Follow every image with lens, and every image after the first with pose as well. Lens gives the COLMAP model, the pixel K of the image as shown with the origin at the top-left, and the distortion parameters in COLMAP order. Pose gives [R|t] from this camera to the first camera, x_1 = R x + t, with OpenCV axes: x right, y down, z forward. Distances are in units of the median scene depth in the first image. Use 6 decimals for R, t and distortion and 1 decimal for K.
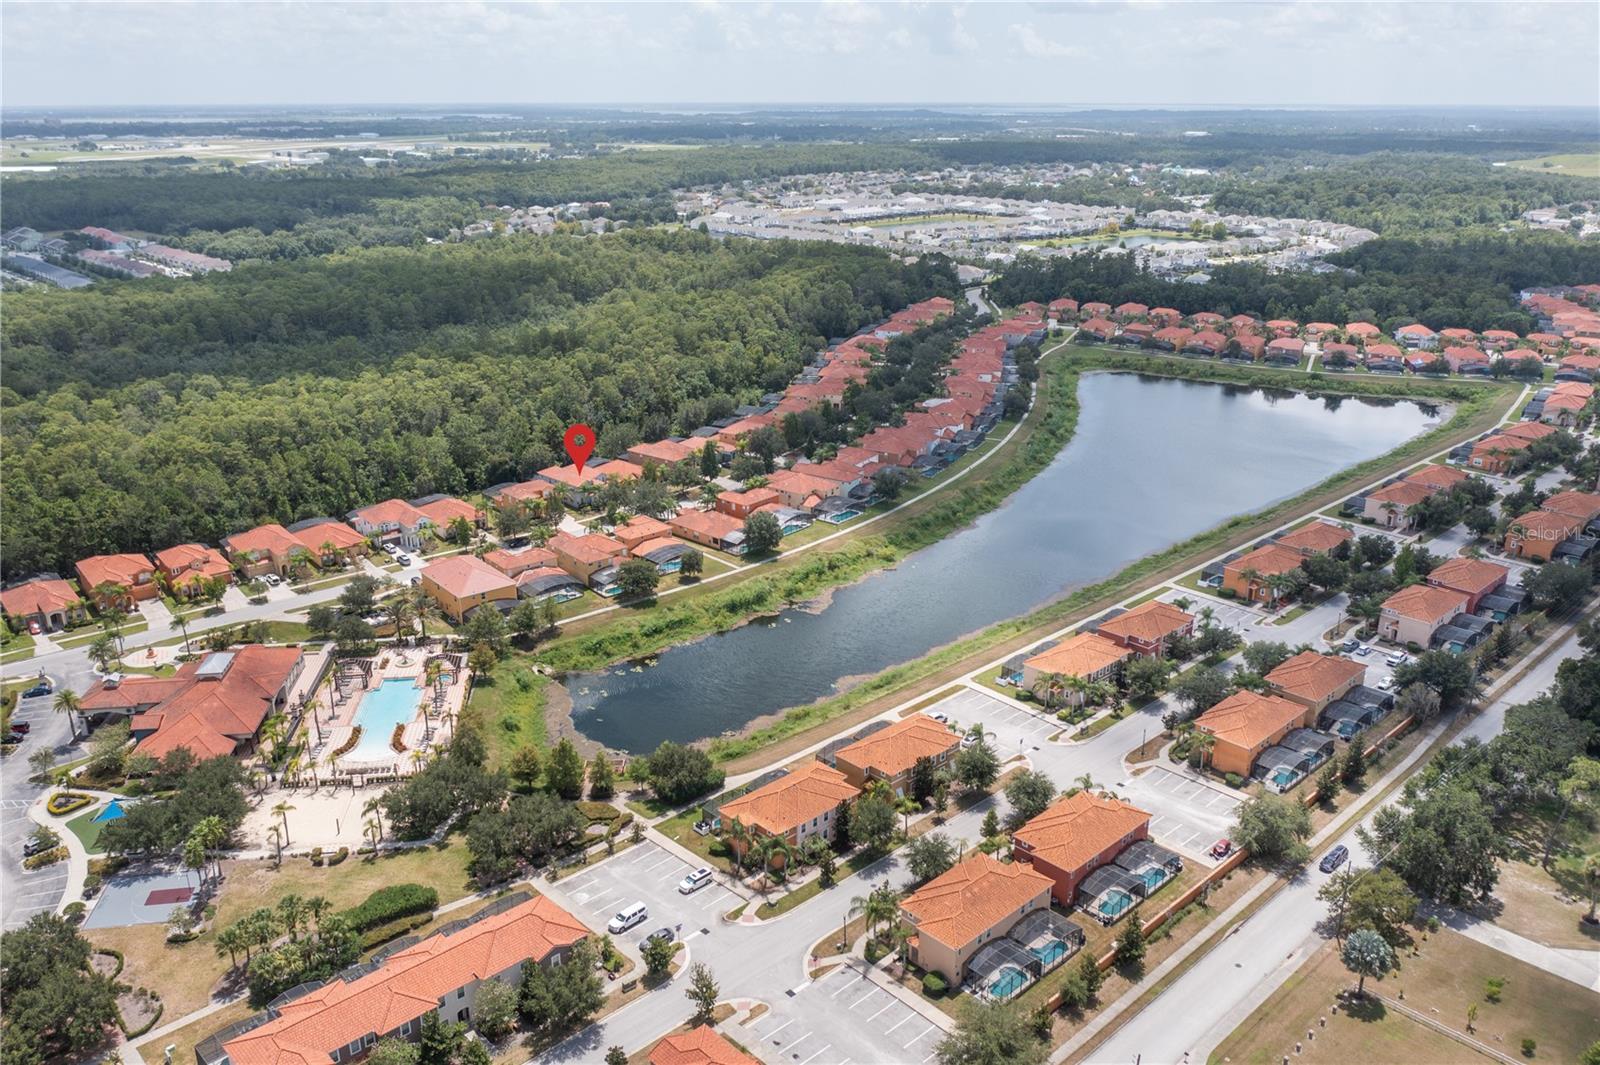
lens RADIAL K [[1273.2, 0, 805.4], [0, 1273.2, 560.1], [0, 0, 1]] dist [-0.013018, -0.006366]
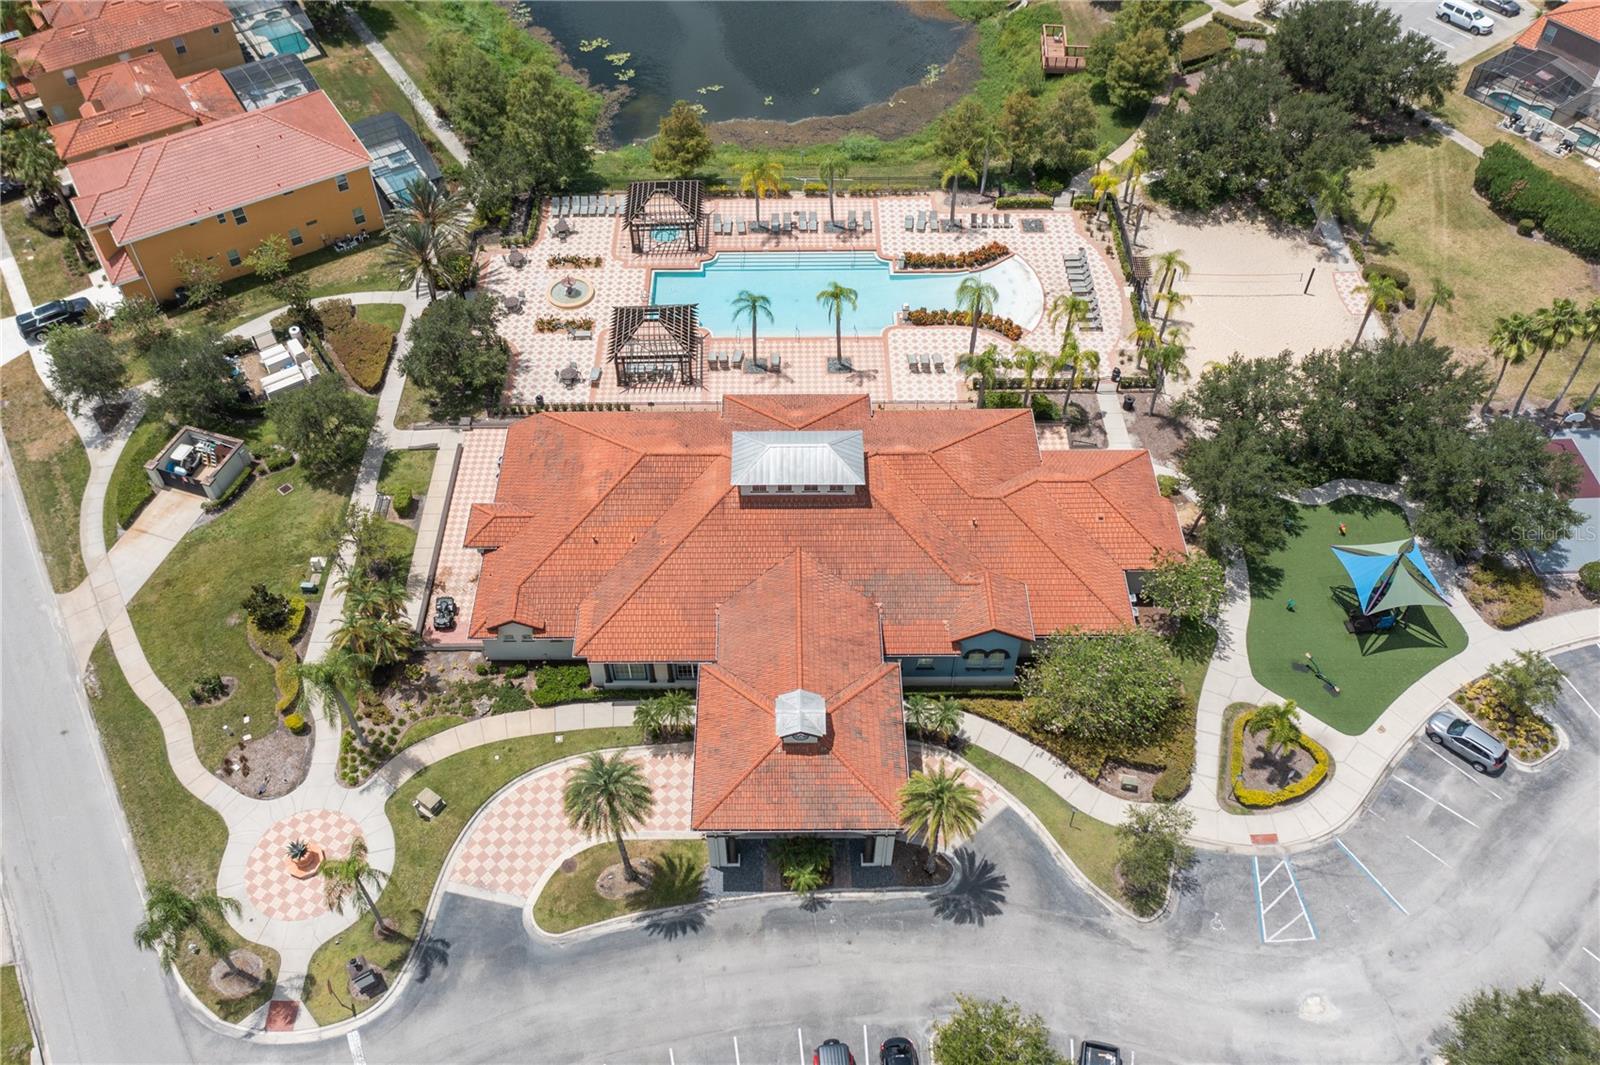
lens RADIAL K [[1273.2, 0, 805.4], [0, 1273.2, 560.1], [0, 0, 1]] dist [-0.013018, -0.006366]
pose [[0.099895, -0.765874, 0.635183, -0.659234], [0.343379, 0.625693, 0.700428, -0.136545], [-0.933869, 0.148139, 0.325489, 0.833638]]
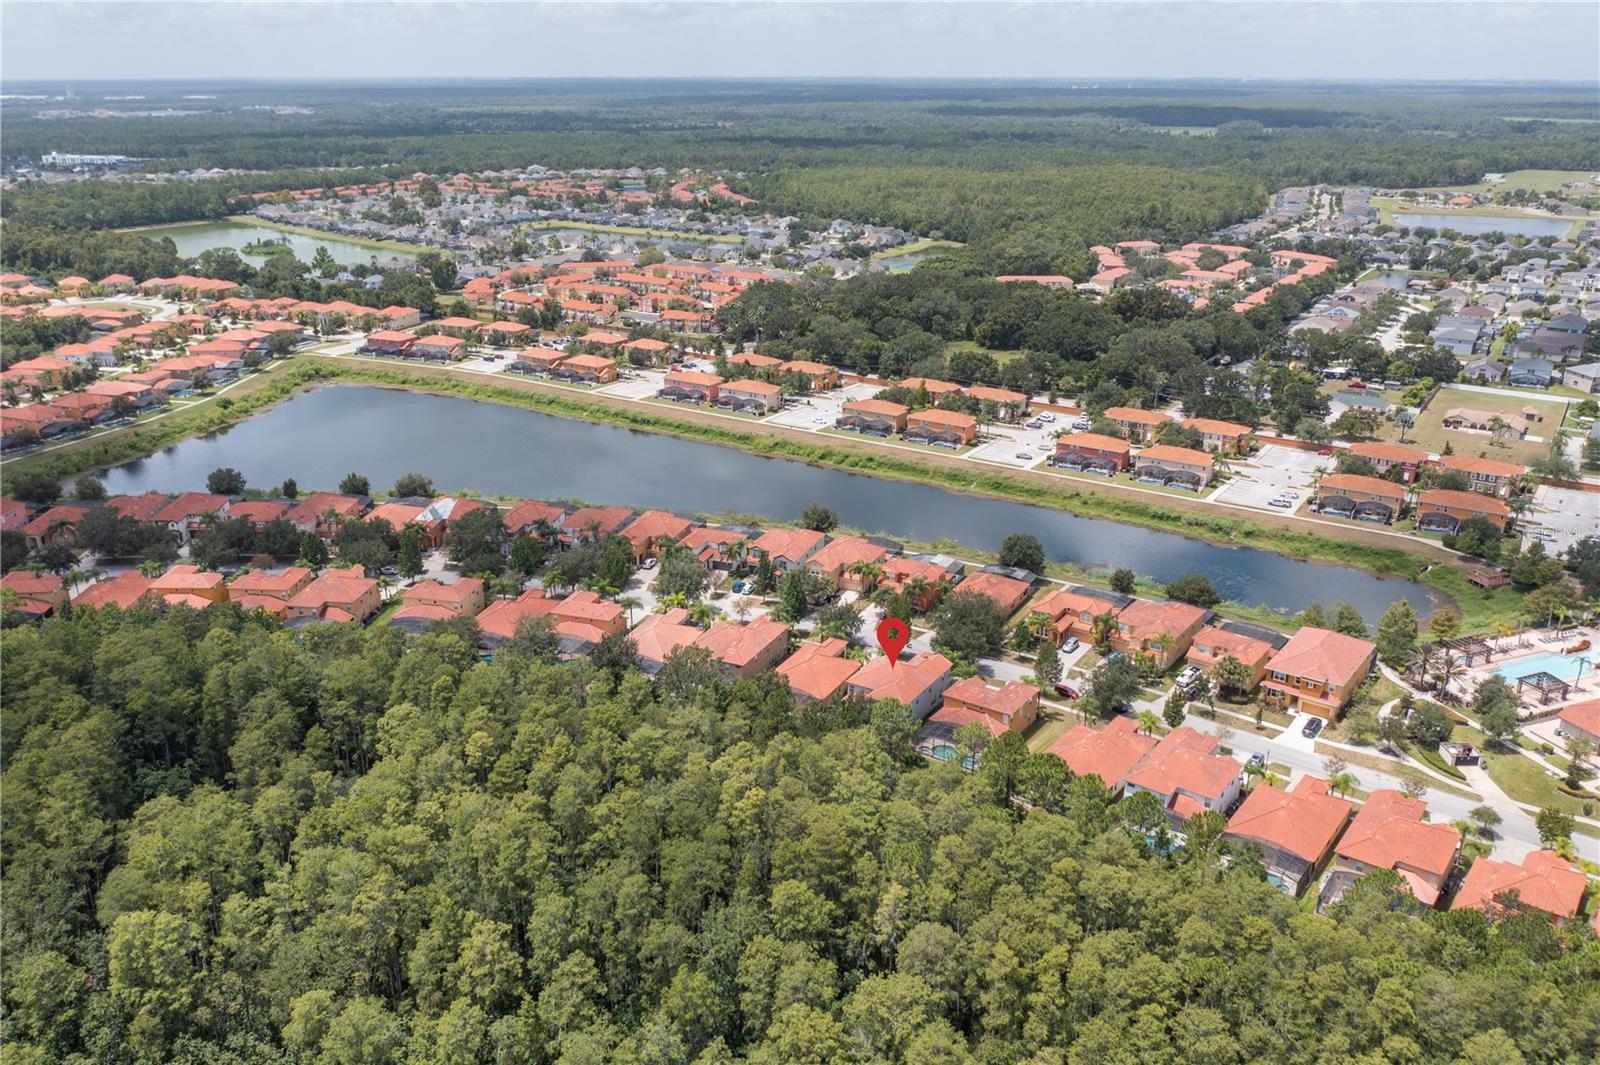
lens RADIAL K [[1273.2, 0, 805.4], [0, 1273.2, 560.1], [0, 0, 1]] dist [-0.013018, -0.006366]
pose [[-0.269978, -0.343314, 0.899582, -1.032635], [0.326546, 0.846260, 0.420966, -0.582126], [-0.905803, 0.407407, -0.116364, 1.587675]]
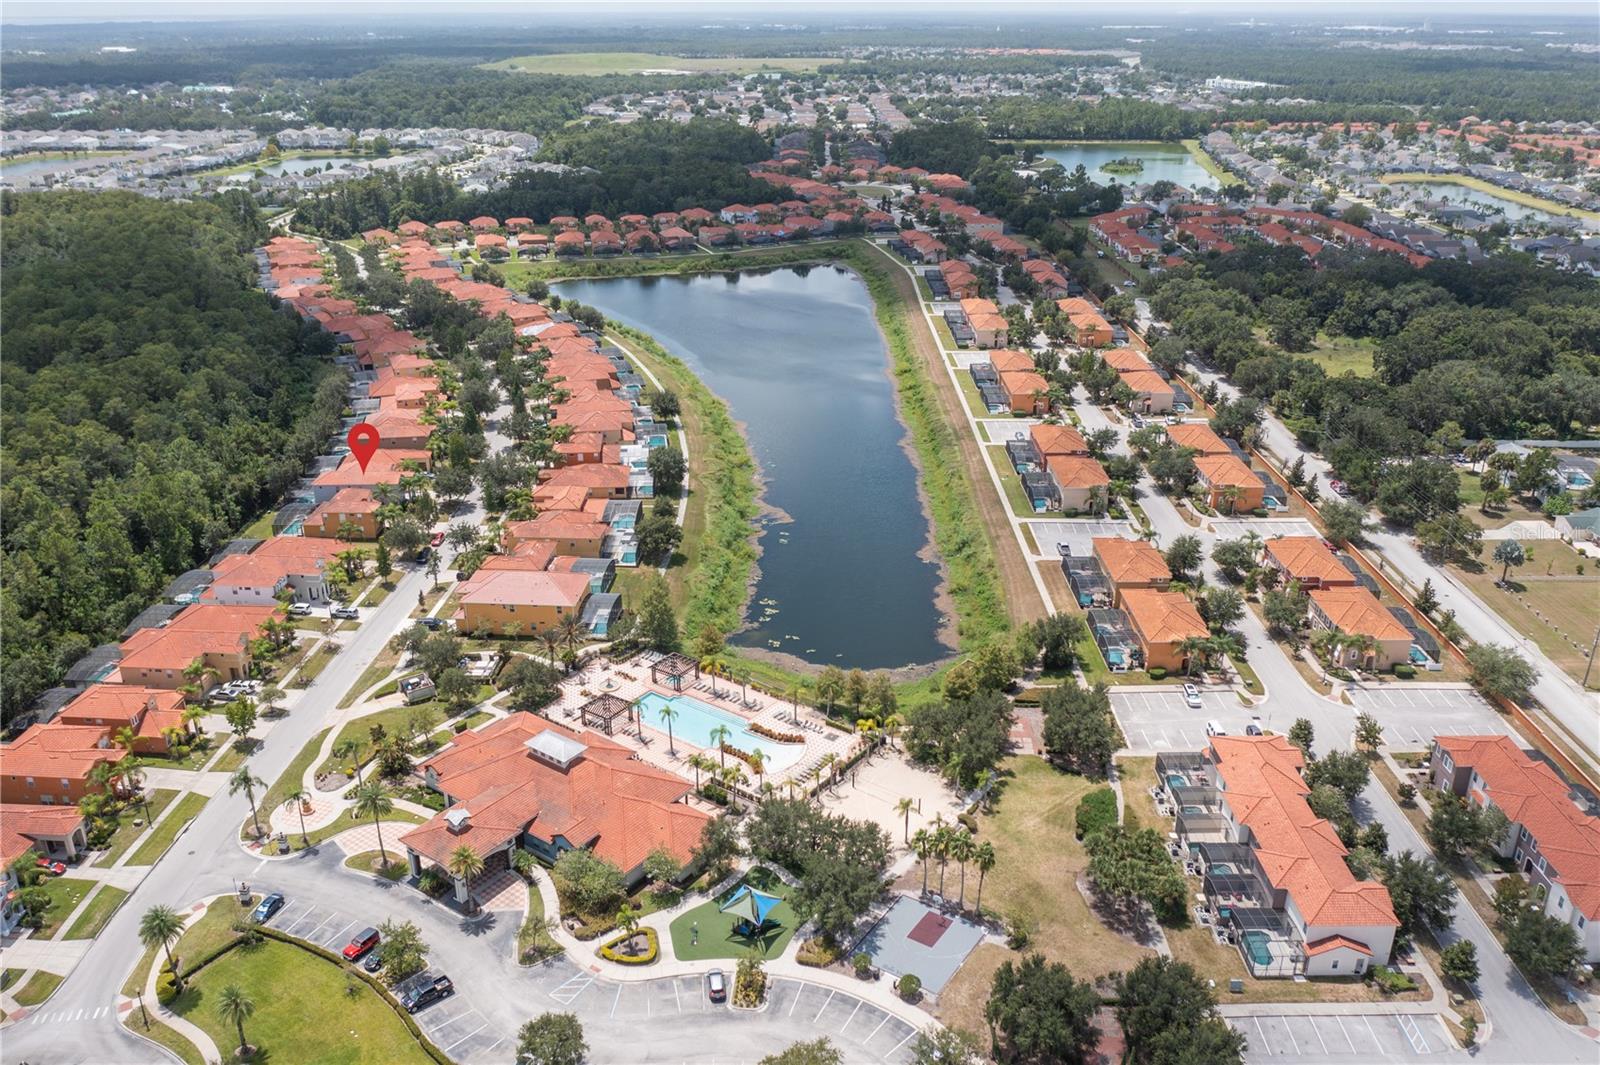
lens RADIAL K [[1273.2, 0, 805.4], [0, 1273.2, 560.1], [0, 0, 1]] dist [-0.013018, -0.006366]
pose [[0.673091, -0.294520, 0.678386, -0.801367], [0.252242, 0.953704, 0.163777, -0.108659], [-0.695215, 0.060881, 0.716219, 0.302714]]
